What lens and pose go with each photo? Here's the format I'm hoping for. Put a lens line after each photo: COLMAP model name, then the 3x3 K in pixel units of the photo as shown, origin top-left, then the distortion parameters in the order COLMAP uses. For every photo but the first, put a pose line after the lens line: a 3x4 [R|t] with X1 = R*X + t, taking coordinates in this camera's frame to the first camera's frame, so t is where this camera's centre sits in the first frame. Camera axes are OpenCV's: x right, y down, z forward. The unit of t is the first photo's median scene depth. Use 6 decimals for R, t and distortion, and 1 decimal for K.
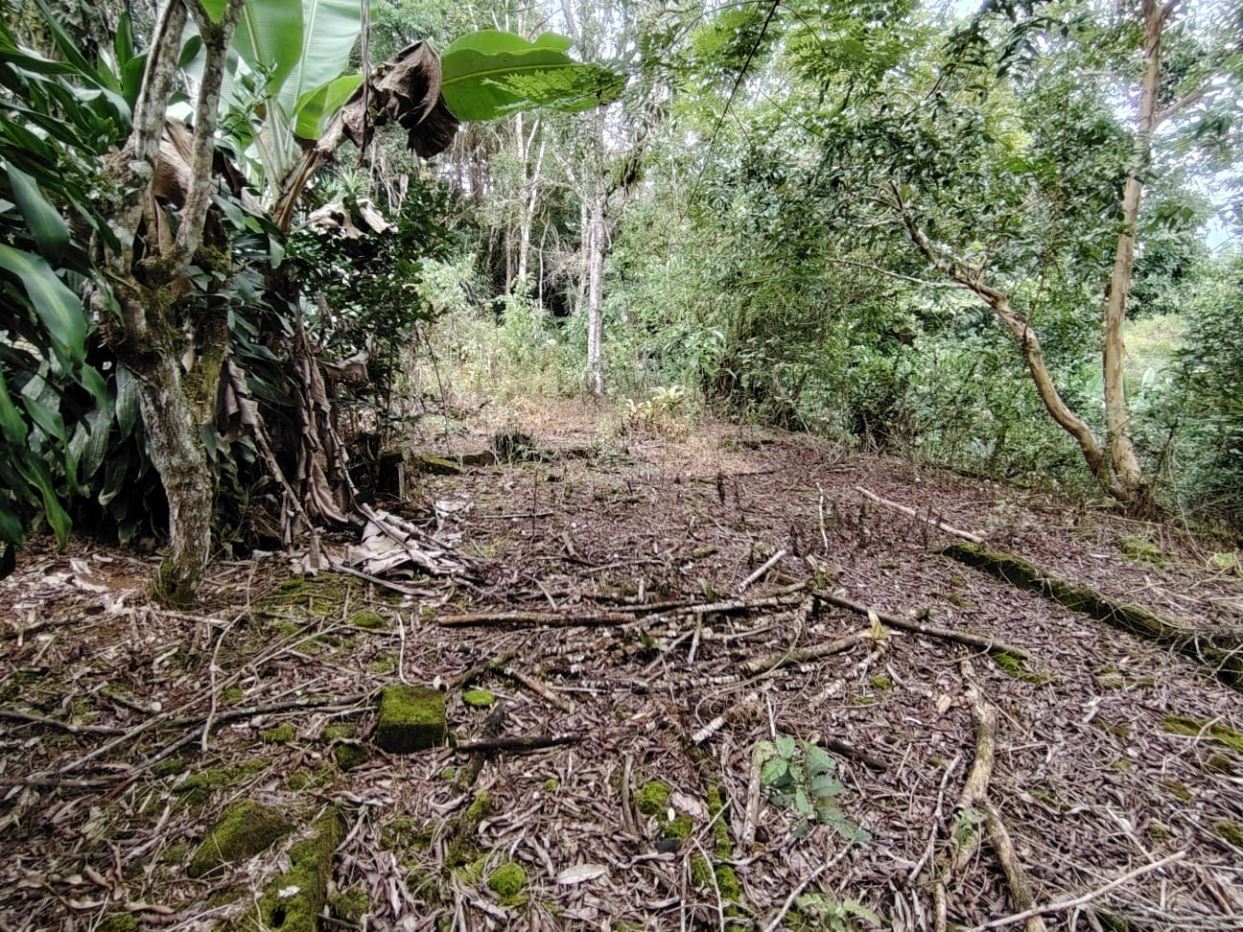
lens RADIAL K [[580.7, 0, 621.0], [0, 580.7, 459.1], [0, 0, 1]] dist [0.000118, -0.004926]
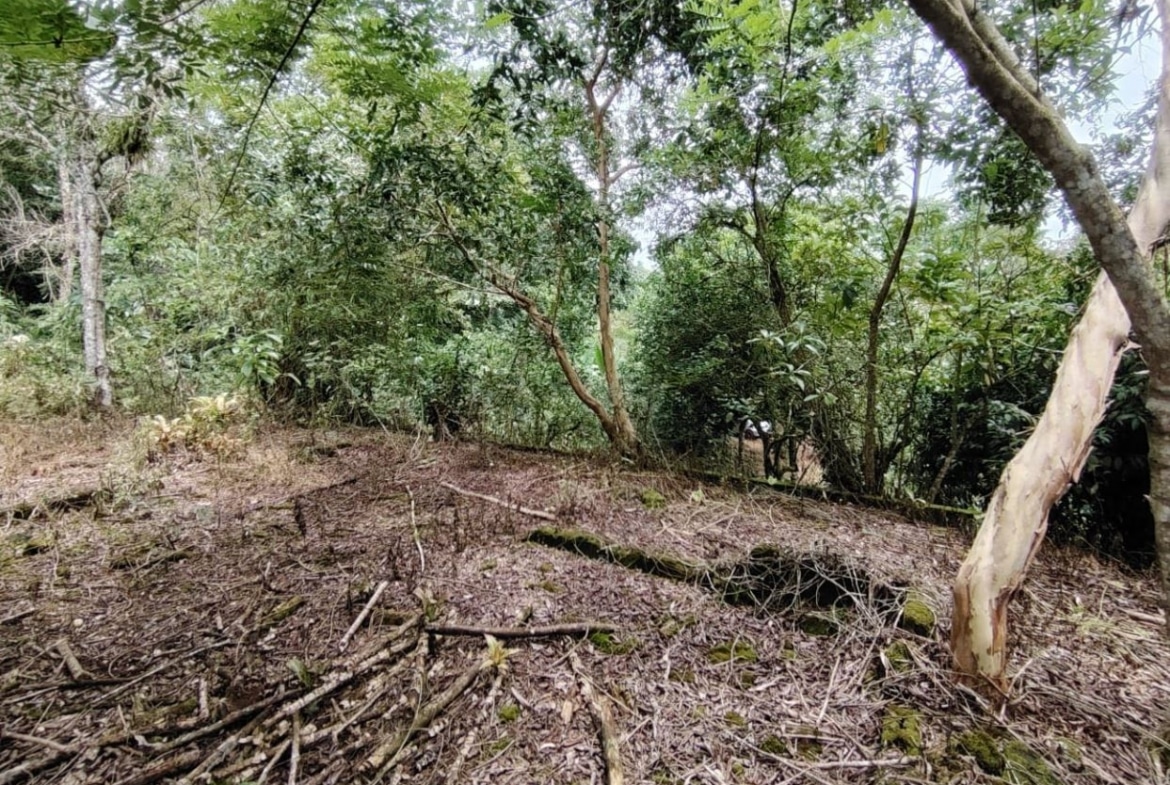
lens RADIAL K [[540.6, 0, 580.4], [0, 540.6, 384.7], [0, 0, 1]] dist [0.003598, -0.007099]
pose [[0.775980, -0.079322, 0.625751, 0.007361], [0.134520, 0.990049, -0.041314, -0.073533], [-0.616247, 0.116235, 0.778928, 0.097986]]
